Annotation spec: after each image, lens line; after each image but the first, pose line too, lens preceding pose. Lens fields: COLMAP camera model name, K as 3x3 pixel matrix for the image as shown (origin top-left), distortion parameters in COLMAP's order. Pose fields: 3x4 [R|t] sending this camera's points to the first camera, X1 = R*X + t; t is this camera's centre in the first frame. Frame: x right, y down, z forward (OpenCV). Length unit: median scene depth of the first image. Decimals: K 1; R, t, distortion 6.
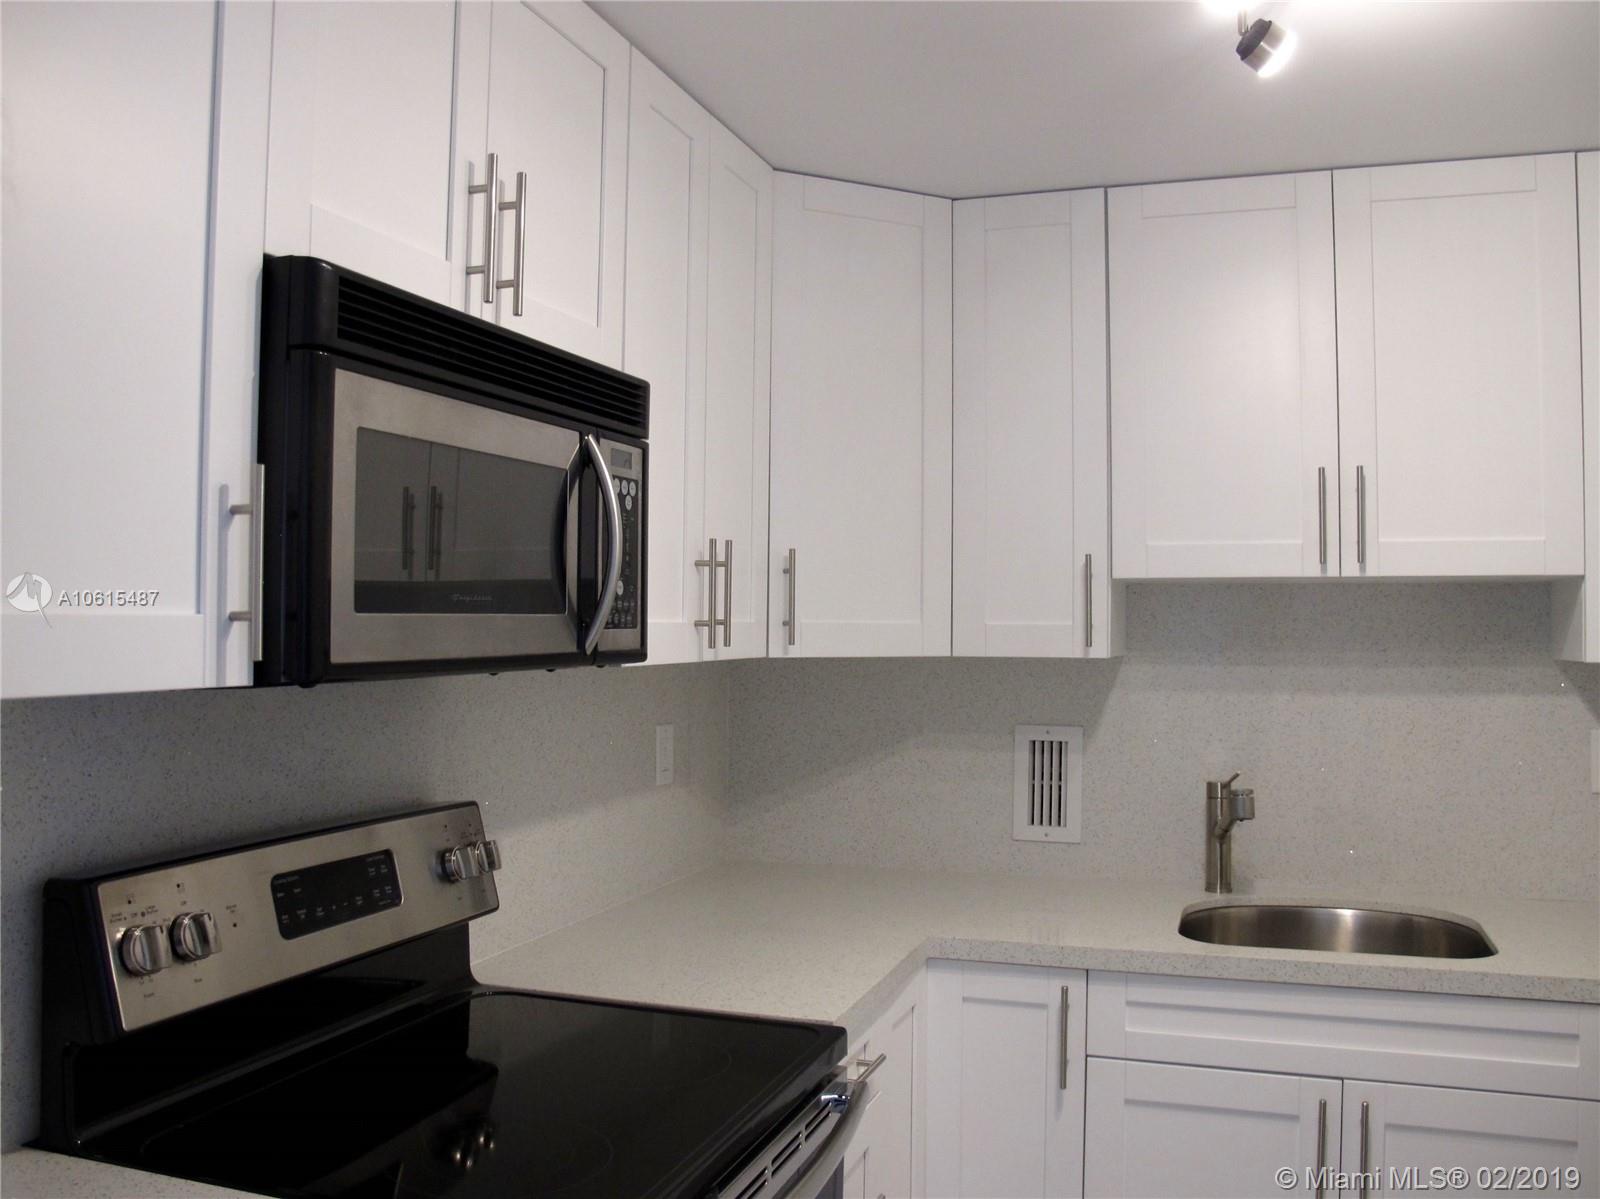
lens RADIAL K [[1338.7, 0, 807.5], [0, 1338.7, 596.5], [0, 0, 1]] dist [-0.134887, 0.097961]
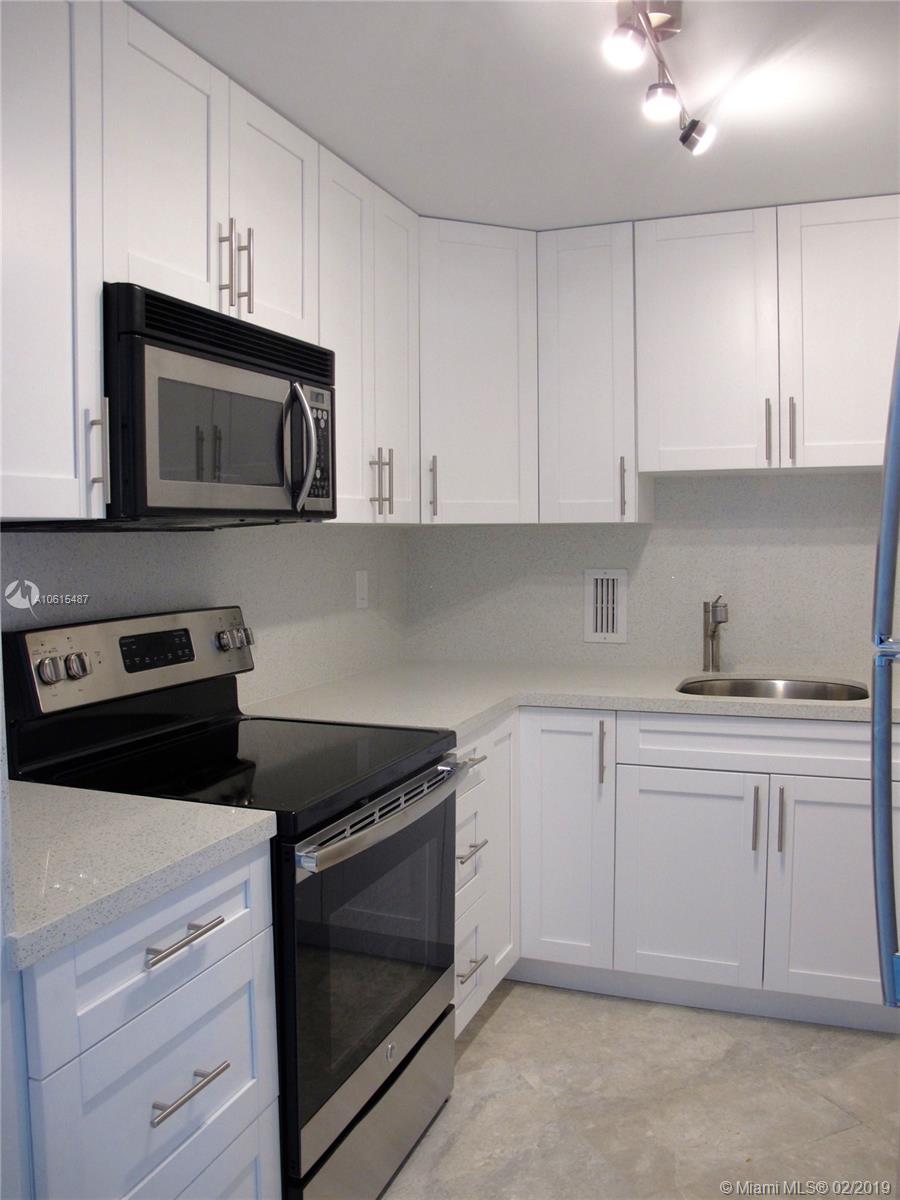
lens RADIAL K [[1004.0, 0, 488.4], [0, 1004.0, 601.9], [0, 0, 1]] dist [-0.134887, 0.097961]
pose [[0.999533, -0.013567, -0.027386, 0.105940], [0.015652, 0.996876, 0.077415, 0.059785], [0.026250, -0.077808, 0.996623, -0.264439]]
